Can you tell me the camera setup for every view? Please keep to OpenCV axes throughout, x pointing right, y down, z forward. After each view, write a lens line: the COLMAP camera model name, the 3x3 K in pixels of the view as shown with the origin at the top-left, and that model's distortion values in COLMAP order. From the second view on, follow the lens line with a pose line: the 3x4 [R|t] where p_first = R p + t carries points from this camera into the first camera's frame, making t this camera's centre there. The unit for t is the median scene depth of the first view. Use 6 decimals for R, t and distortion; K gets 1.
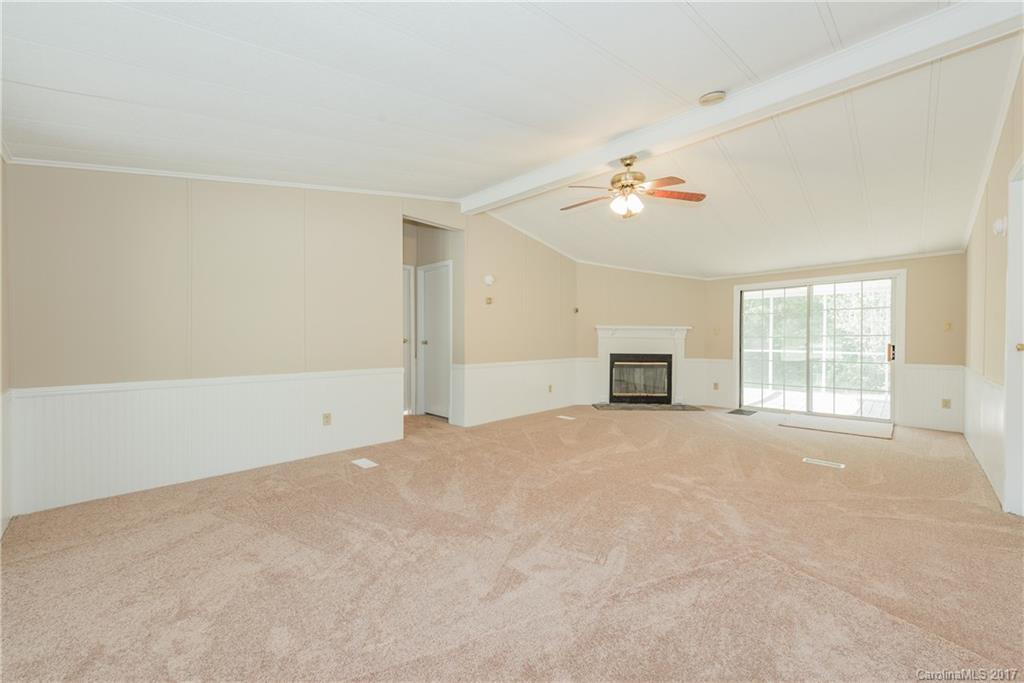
lens RADIAL K [[407.2, 0, 505.7], [0, 407.2, 344.8], [0, 0, 1]] dist [0.007573, -0.001620]
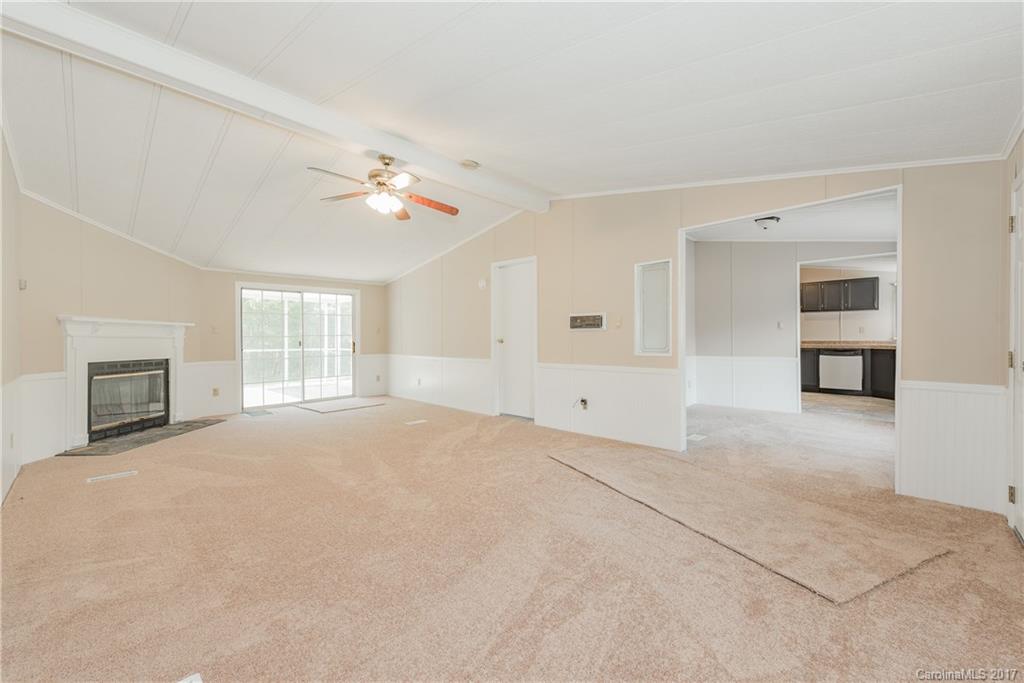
lens RADIAL K [[407.2, 0, 505.9], [0, 407.2, 339.8], [0, 0, 1]] dist [0.007573, -0.001620]
pose [[-0.024540, -0.006094, 0.999680, -0.376419], [0.019588, 0.999787, 0.006576, -0.005033], [-0.999507, 0.019743, -0.024416, 0.392093]]
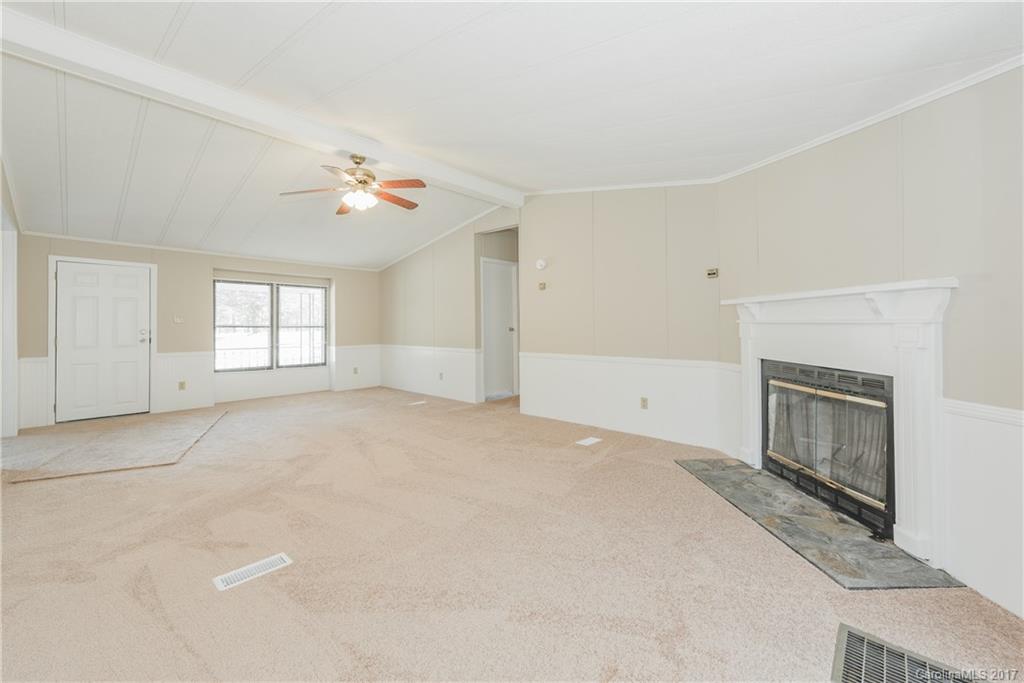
lens RADIAL K [[407.2, 0, 509.2], [0, 407.2, 323.0], [0, 0, 1]] dist [0.007573, -0.001620]
pose [[0.029813, -0.011877, -0.999485, 0.707137], [-0.010889, 0.999866, -0.012206, -0.009495], [0.999496, 0.011247, 0.029680, 0.716275]]
